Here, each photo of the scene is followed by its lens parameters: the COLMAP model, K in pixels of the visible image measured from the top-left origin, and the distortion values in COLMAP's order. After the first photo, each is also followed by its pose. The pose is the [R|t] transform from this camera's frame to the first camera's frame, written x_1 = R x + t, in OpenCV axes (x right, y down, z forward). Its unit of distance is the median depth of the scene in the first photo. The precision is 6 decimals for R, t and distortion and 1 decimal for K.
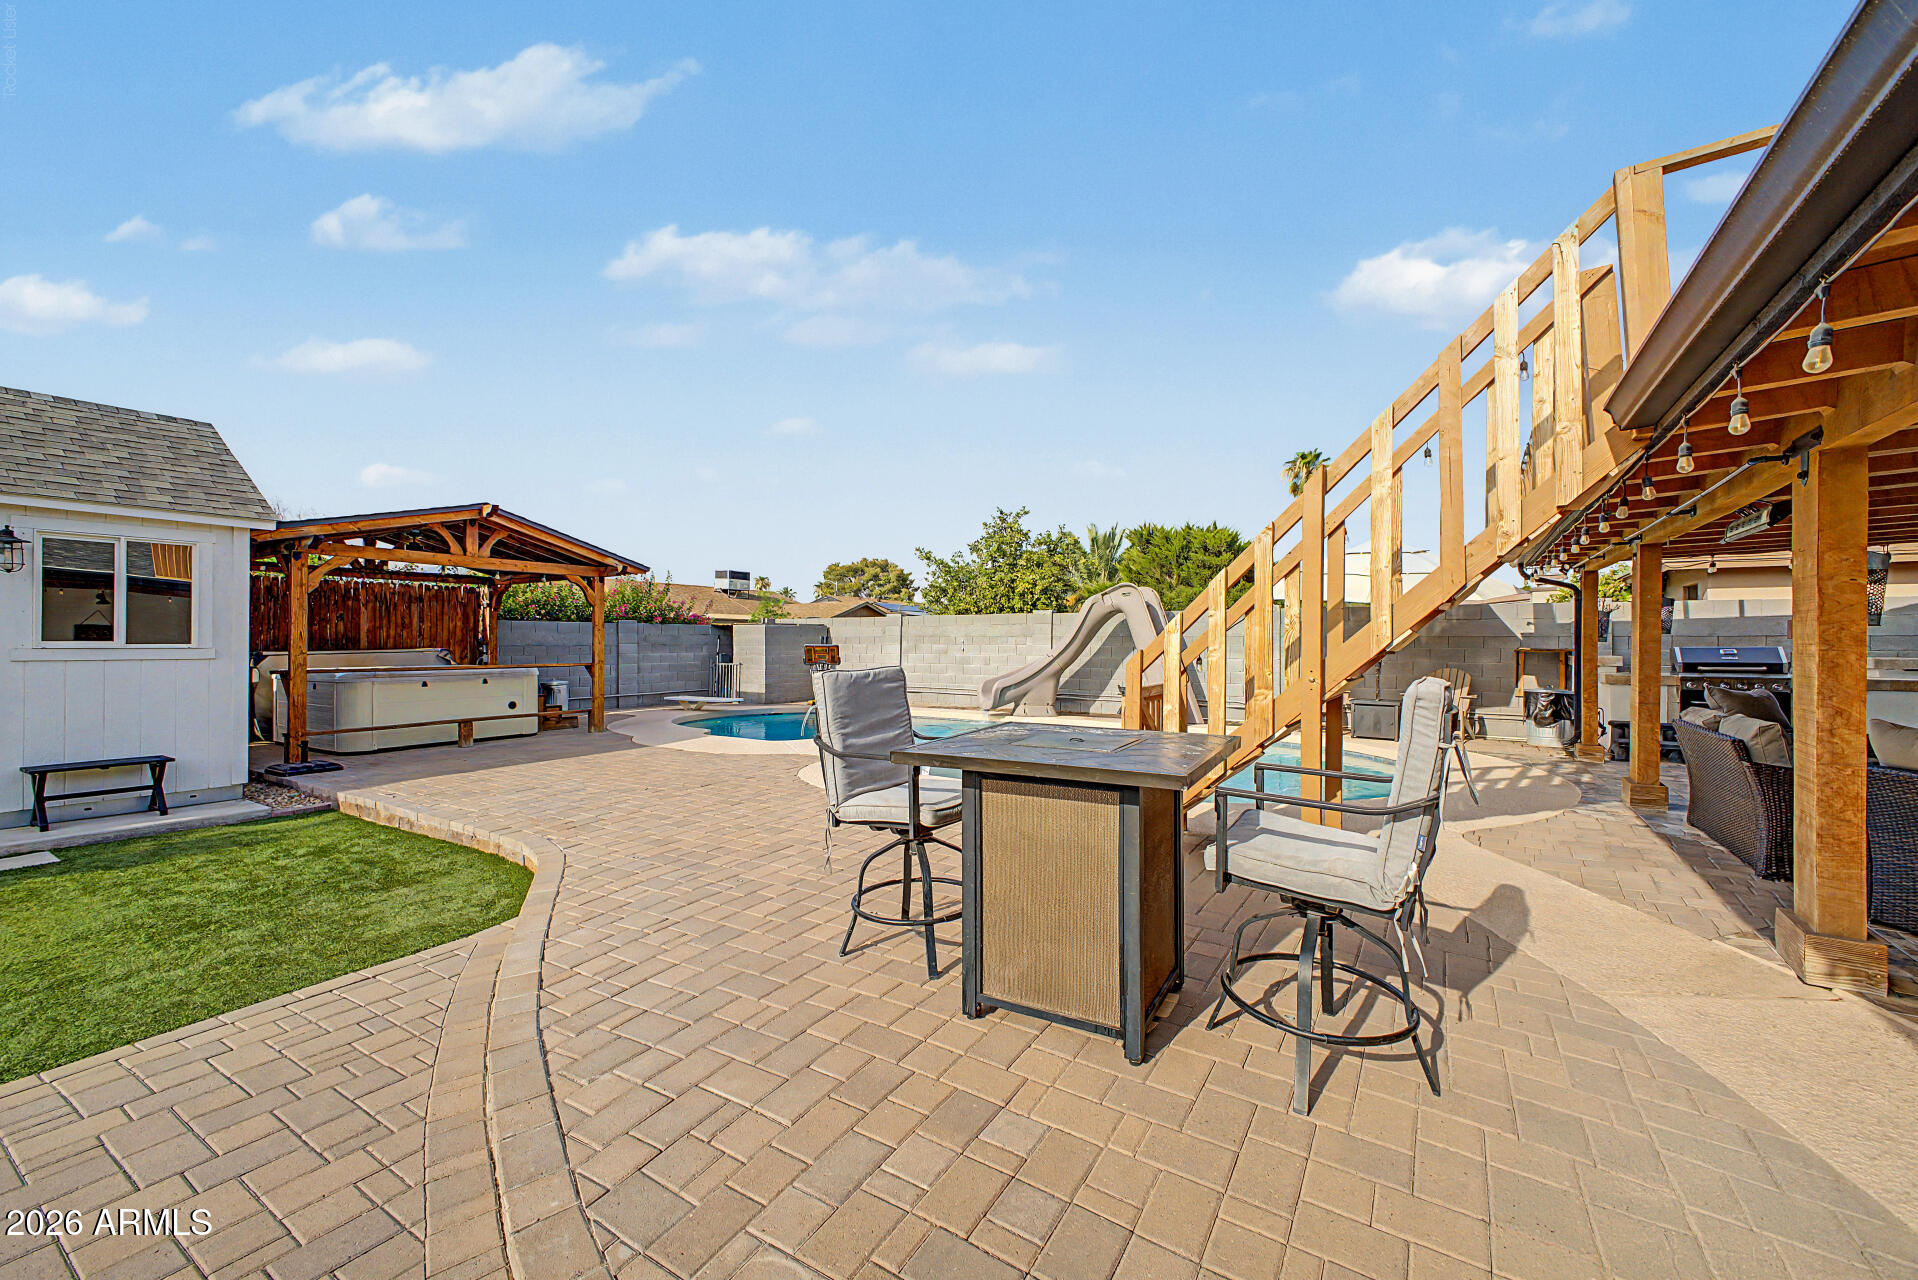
lens RADIAL K [[767.7, 0, 962.3], [0, 767.7, 633.8], [0, 0, 1]] dist [0.031280, -0.005752]
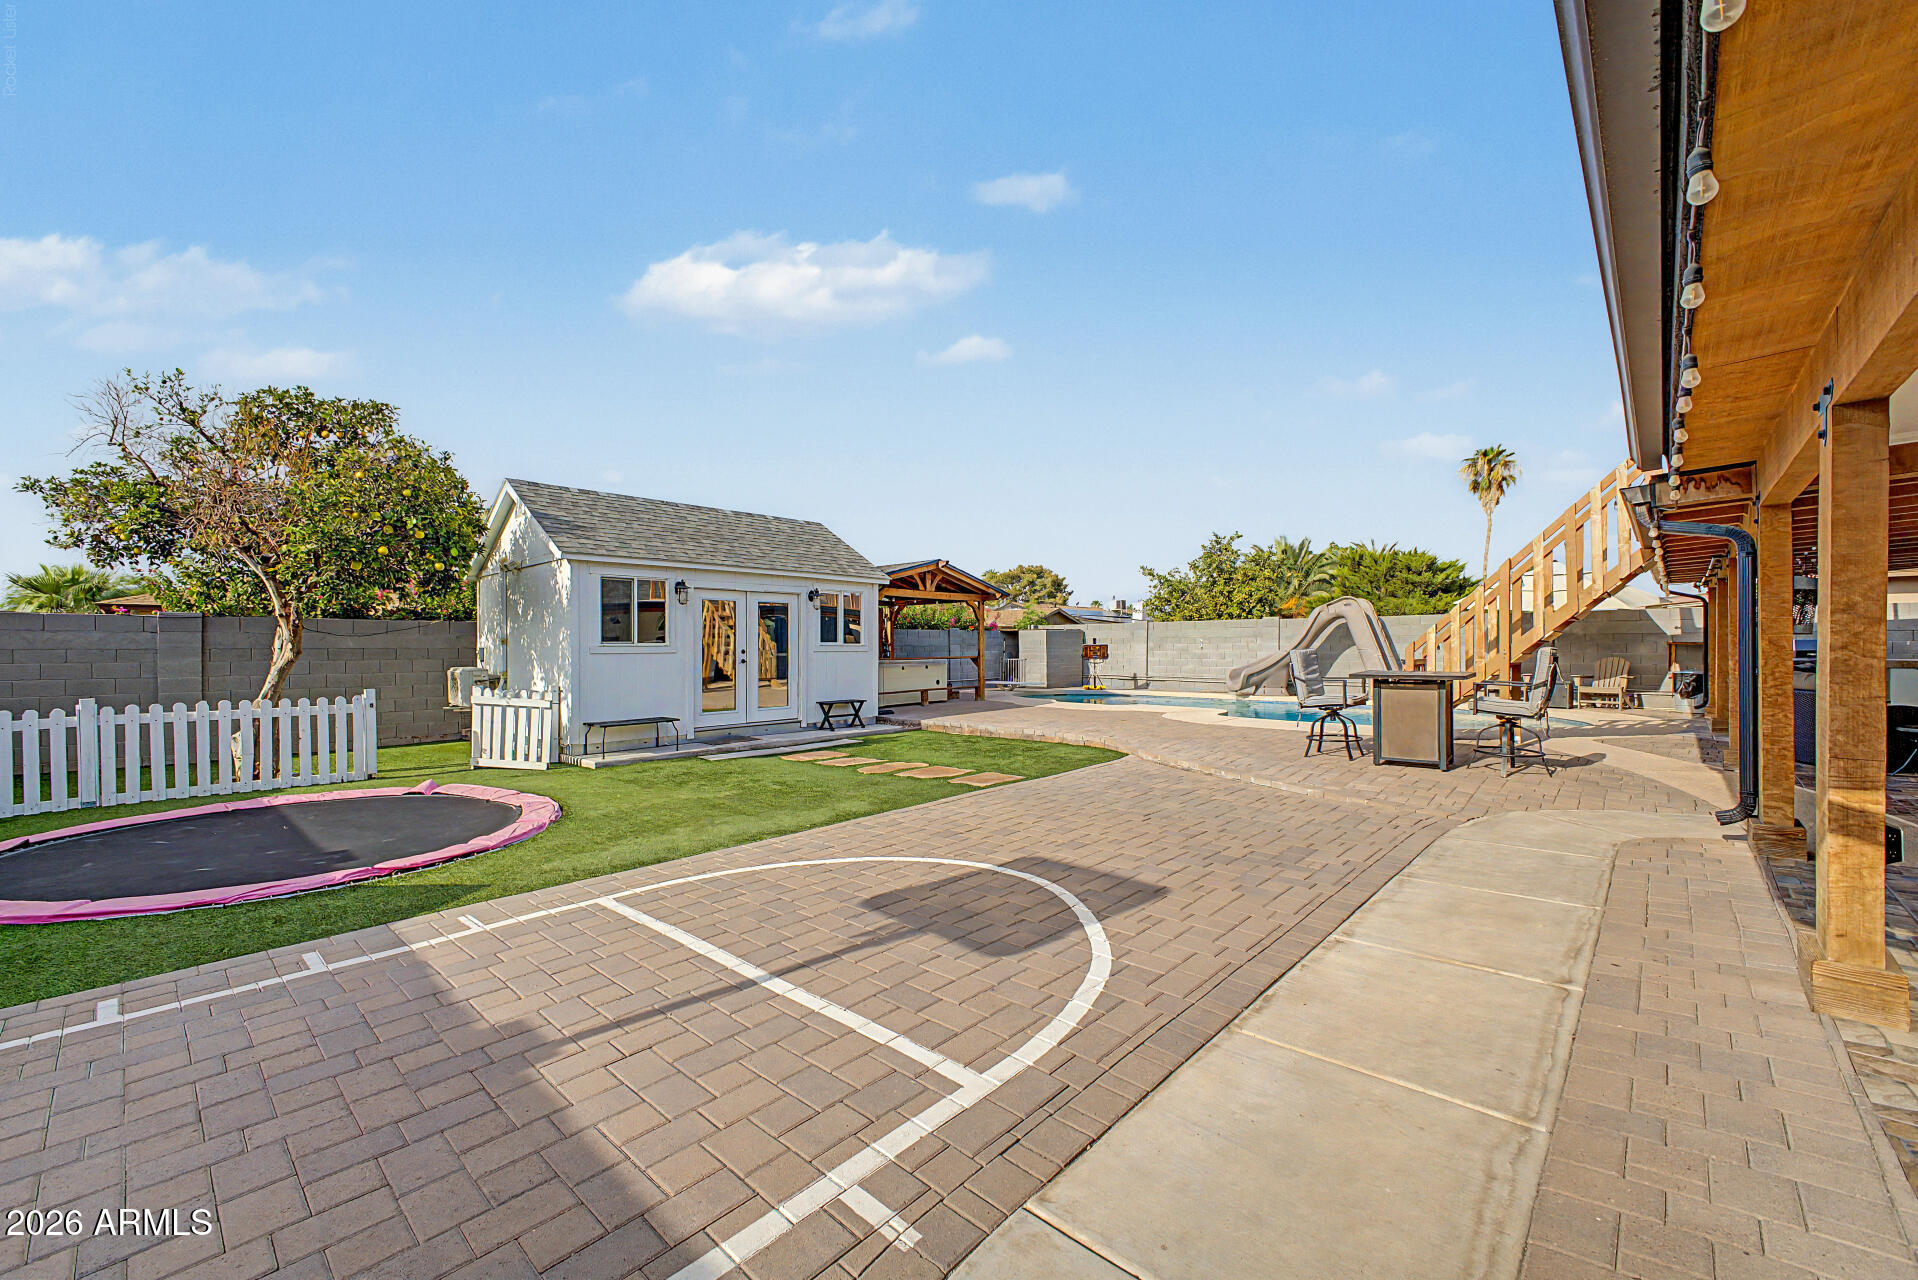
lens RADIAL K [[757.3, 0, 952.9], [0, 757.3, 647.3], [0, 0, 1]] dist [-0.002291, -0.000420]
pose [[0.980867, -0.007726, -0.194528, -0.195963], [0.010395, 0.999865, 0.012700, -0.000505], [0.194404, -0.014479, 0.980815, -0.415428]]
